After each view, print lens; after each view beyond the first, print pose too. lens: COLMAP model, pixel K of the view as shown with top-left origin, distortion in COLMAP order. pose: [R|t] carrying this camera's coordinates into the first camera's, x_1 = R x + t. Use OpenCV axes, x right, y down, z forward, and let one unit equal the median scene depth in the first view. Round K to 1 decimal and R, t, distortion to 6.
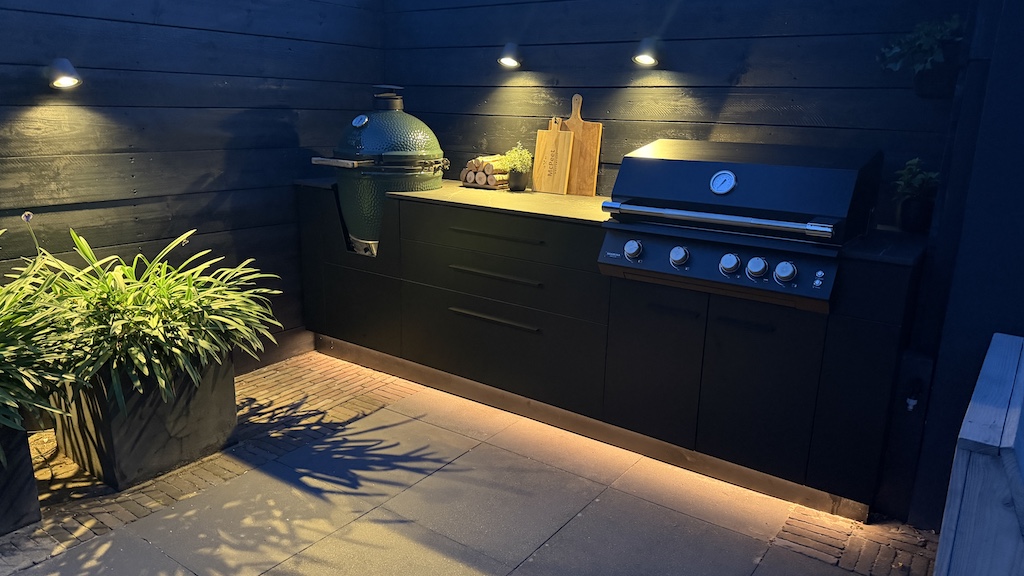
lens RADIAL K [[738.6, 0, 507.9], [0, 738.6, 293.9], [0, 0, 1]] dist [0.041406, -0.059172]
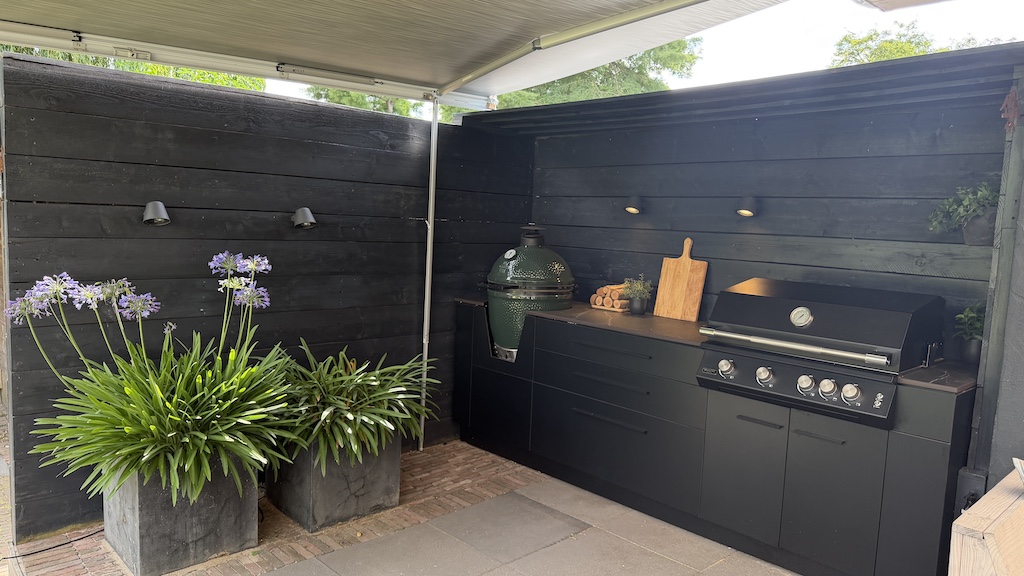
lens RADIAL K [[738.6, 0, 502.7], [0, 738.6, 291.1], [0, 0, 1]] dist [0.041406, -0.059172]
pose [[0.981331, 0.037385, -0.188656, 0.033079], [-0.066877, 0.986041, -0.152479, 0.024859], [0.180322, 0.162249, 0.970134, -0.256797]]
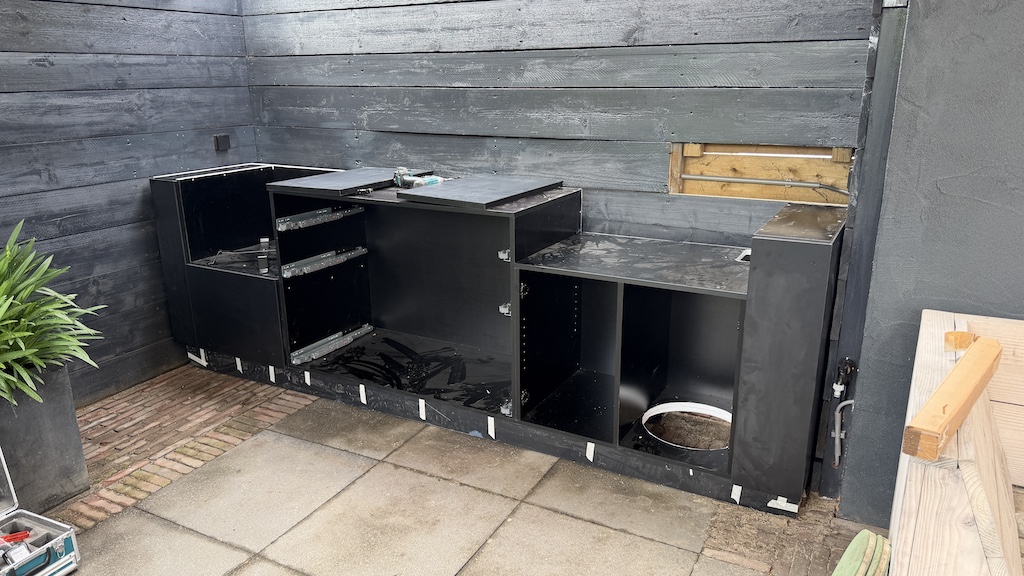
lens RADIAL K [[738.6, 0, 509.8], [0, 738.6, 293.0], [0, 0, 1]] dist [0.041406, -0.059172]
pose [[0.991081, -0.068930, 0.114052, 0.035181], [0.064616, 0.997063, 0.041103, -0.028492], [-0.116550, -0.033367, 0.992624, 0.115526]]
